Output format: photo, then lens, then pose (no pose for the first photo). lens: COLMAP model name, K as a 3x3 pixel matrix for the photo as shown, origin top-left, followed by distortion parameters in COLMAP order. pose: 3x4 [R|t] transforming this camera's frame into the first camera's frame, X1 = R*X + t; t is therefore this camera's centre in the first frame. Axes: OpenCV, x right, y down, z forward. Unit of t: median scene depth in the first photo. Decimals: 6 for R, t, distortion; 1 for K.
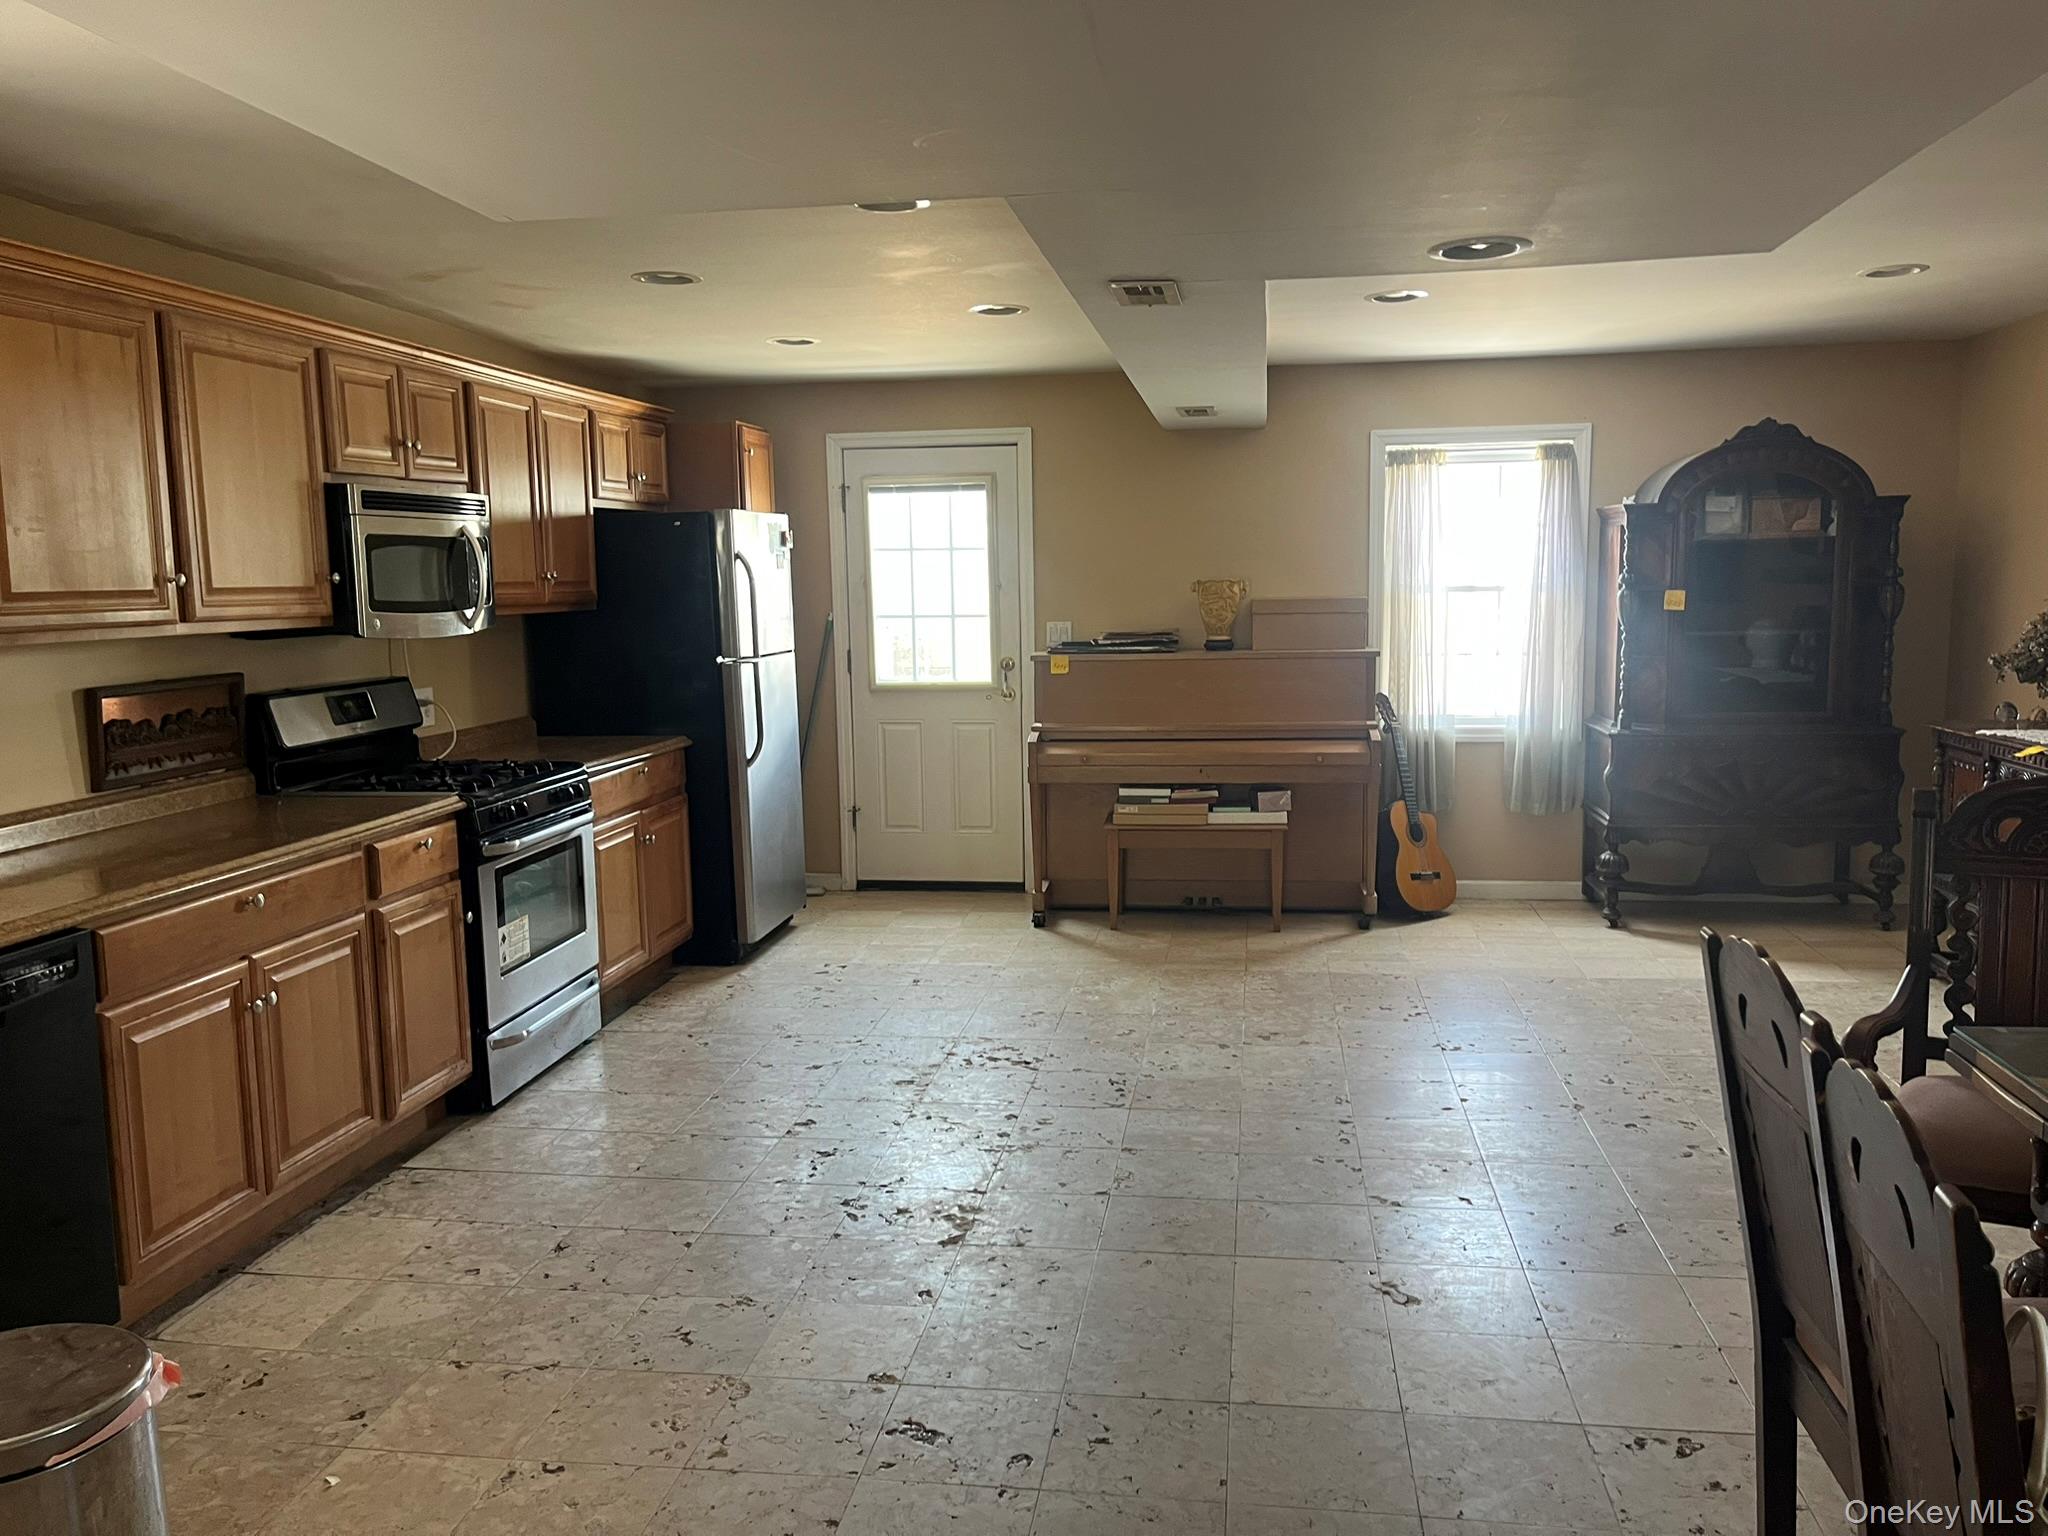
lens RADIAL K [[1559.5, 0, 1042.8], [0, 1559.5, 788.0], [0, 0, 1]] dist [0.065438, -0.071202]
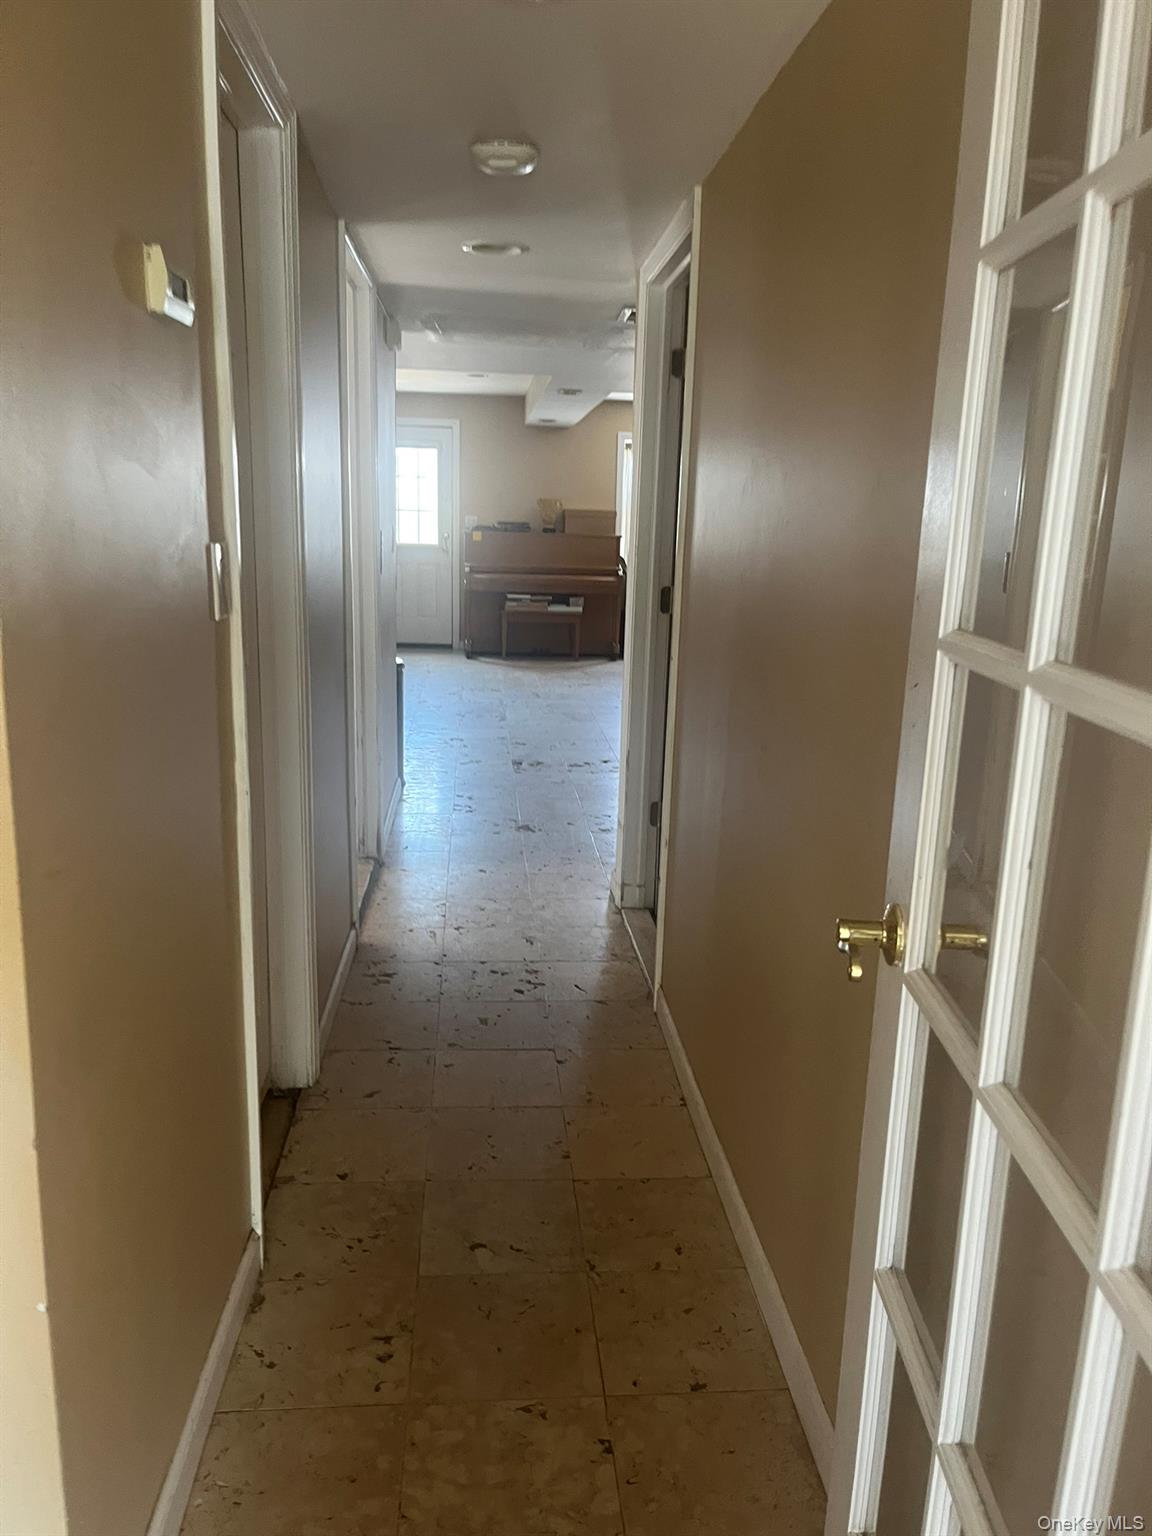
lens RADIAL K [[1169.6, 0, 607.7], [0, 1169.6, 791.6], [0, 0, 1]] dist [0.065438, -0.071202]
pose [[0.967920, -0.012404, 0.250953, -0.272736], [-0.014791, 0.994236, 0.106190, 0.116444], [-0.250823, -0.106496, 0.962157, -0.766759]]
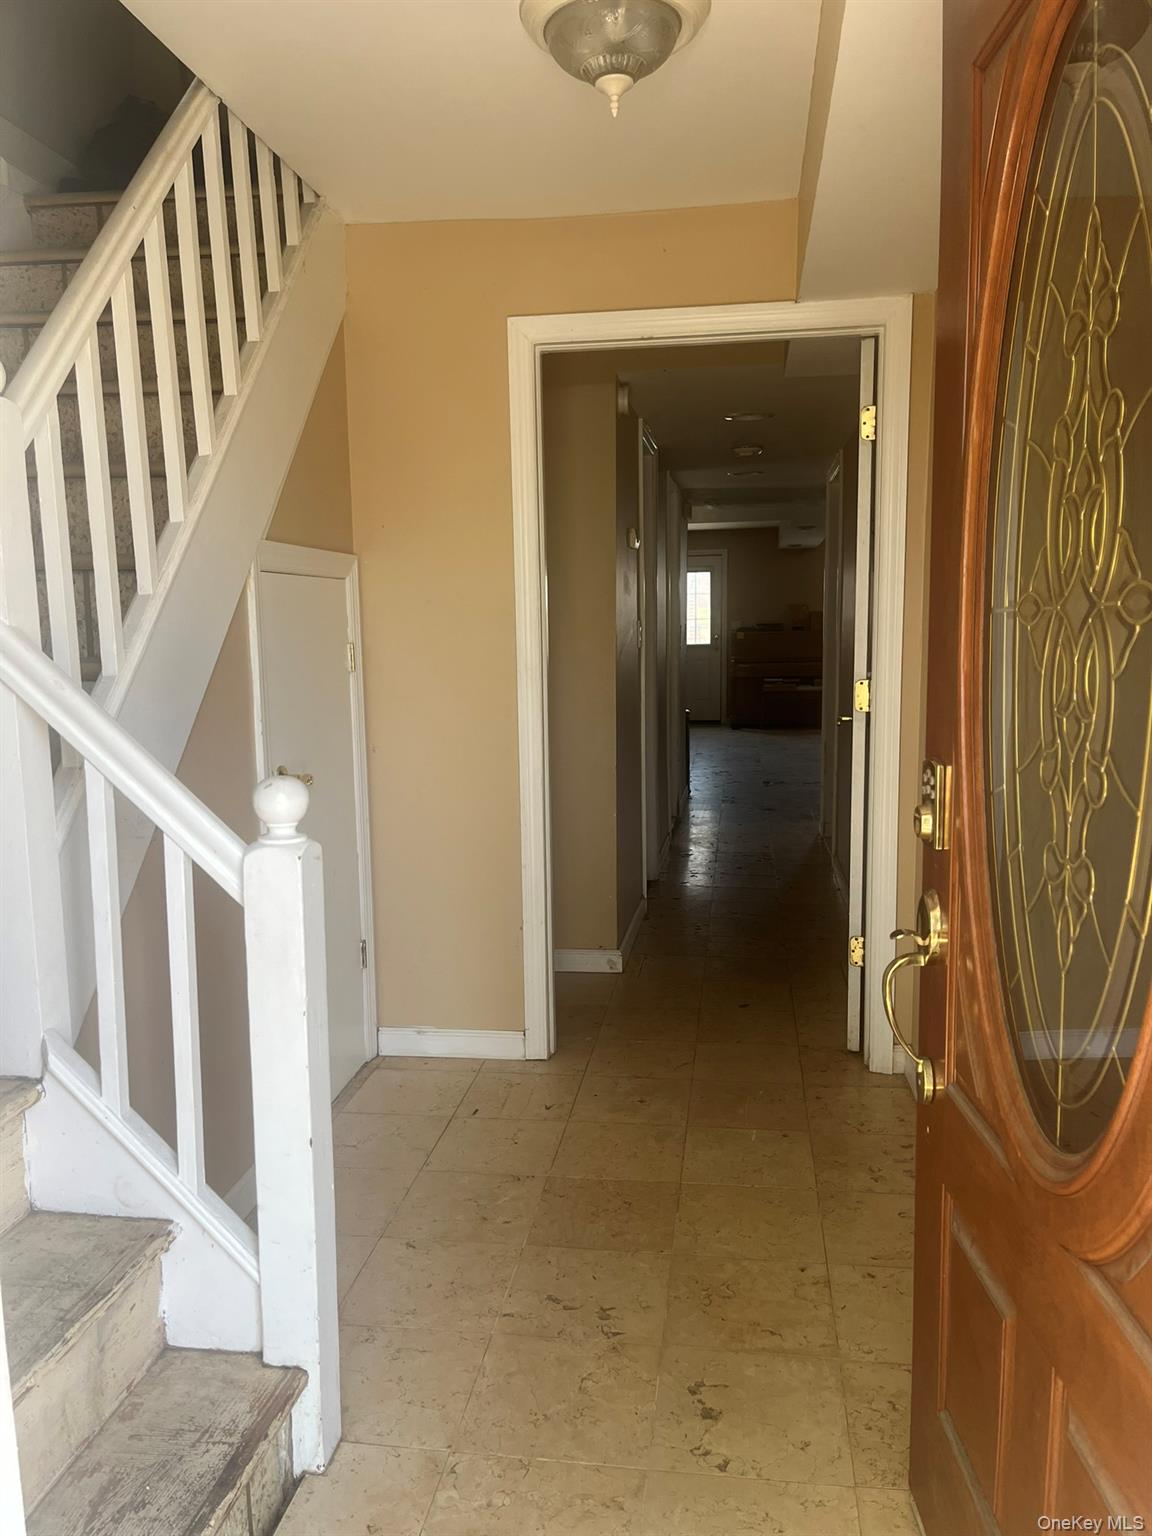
lens RADIAL K [[1169.6, 0, 559.8], [0, 1169.6, 777.4], [0, 0, 1]] dist [0.065438, -0.071202]
pose [[0.999911, -0.000814, -0.013328, -0.342490], [0.000865, 0.999992, 0.003792, 0.199754], [0.013325, -0.003803, 0.999904, -1.313871]]
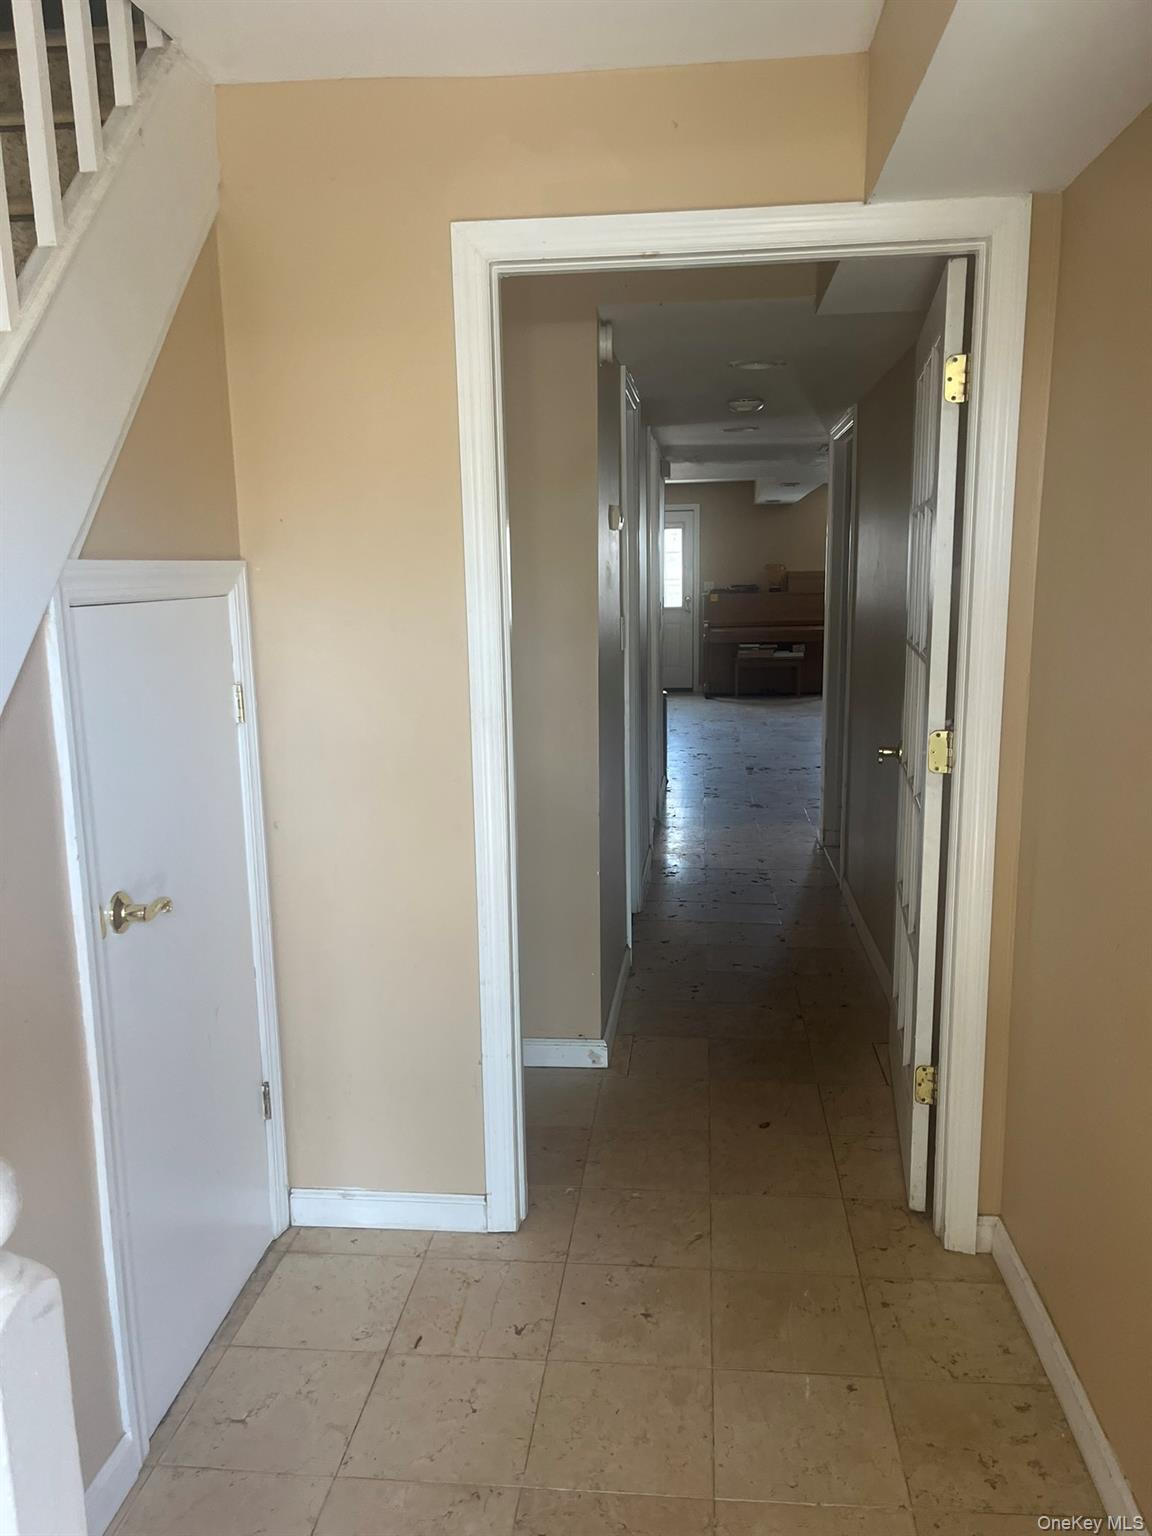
lens RADIAL K [[1169.6, 0, 571.4], [0, 1169.6, 778.9], [0, 0, 1]] dist [0.065438, -0.071202]
pose [[0.999525, -0.008884, 0.029522, -0.347833], [0.007397, 0.998717, 0.050099, 0.148051], [-0.029929, -0.049857, 0.998308, -1.154061]]
